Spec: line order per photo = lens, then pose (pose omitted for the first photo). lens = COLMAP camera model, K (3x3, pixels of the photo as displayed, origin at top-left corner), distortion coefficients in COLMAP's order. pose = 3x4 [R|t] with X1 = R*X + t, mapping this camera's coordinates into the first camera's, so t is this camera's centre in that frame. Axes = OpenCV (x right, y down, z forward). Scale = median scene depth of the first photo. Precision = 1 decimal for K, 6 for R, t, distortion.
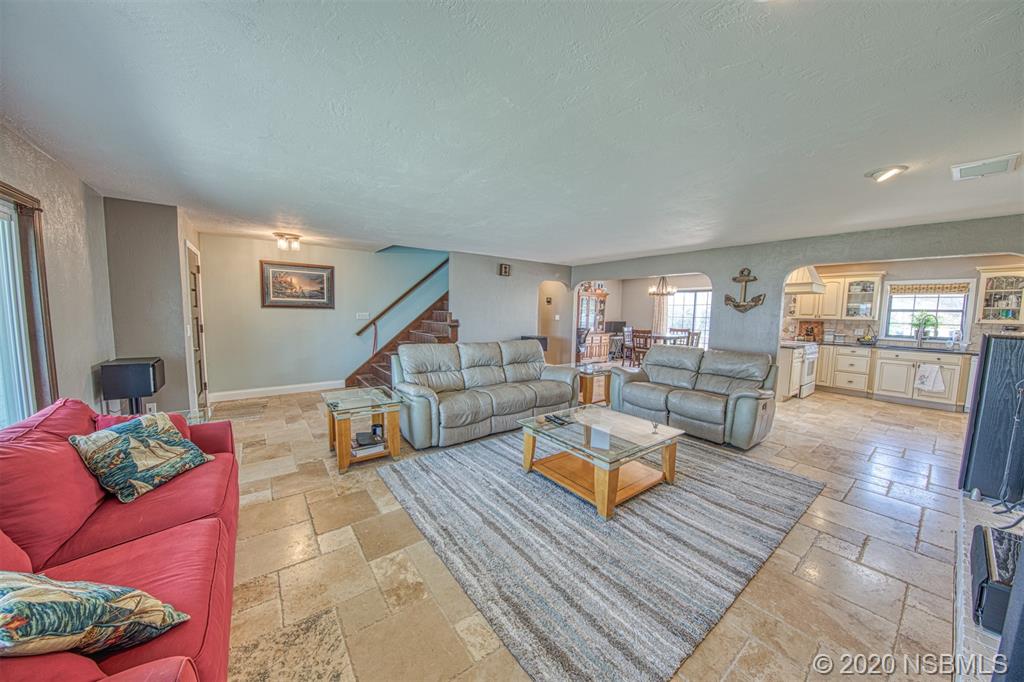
lens RADIAL K [[342.6, 0, 507.5], [0, 342.6, 341.6], [0, 0, 1]] dist [-0.016008, -0.000470]
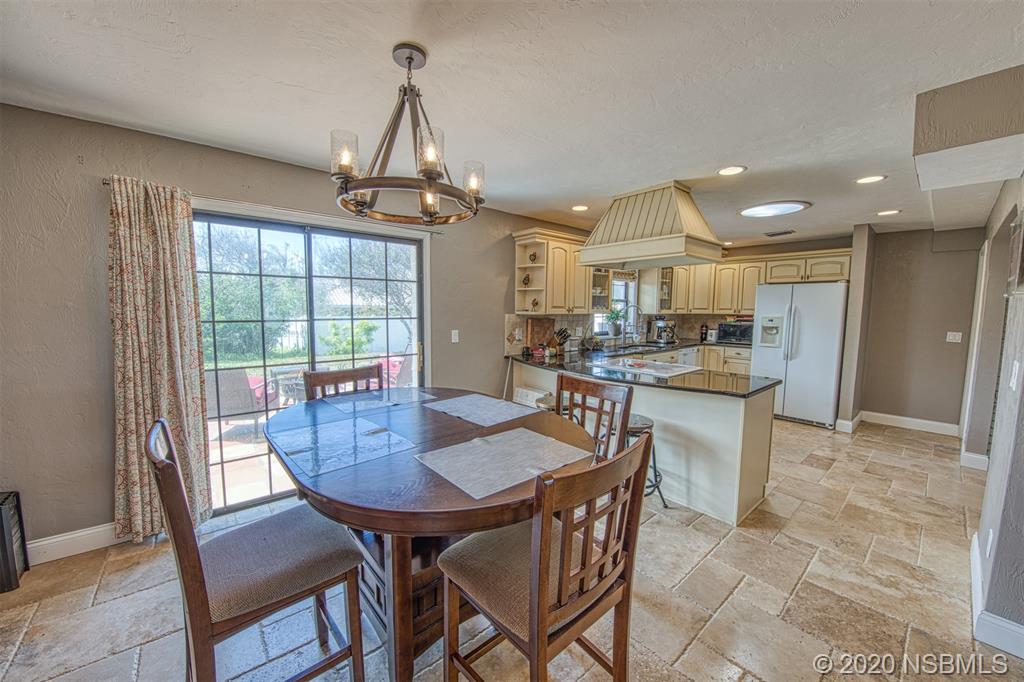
lens RADIAL K [[389.6, 0, 501.0], [0, 389.6, 341.9], [0, 0, 1]] dist [-0.021339, -0.001123]
pose [[-0.065314, -0.100045, 0.992837, 0.320167], [0.081620, 0.991092, 0.105239, -0.116488], [-0.994521, 0.087909, -0.056567, 1.364736]]
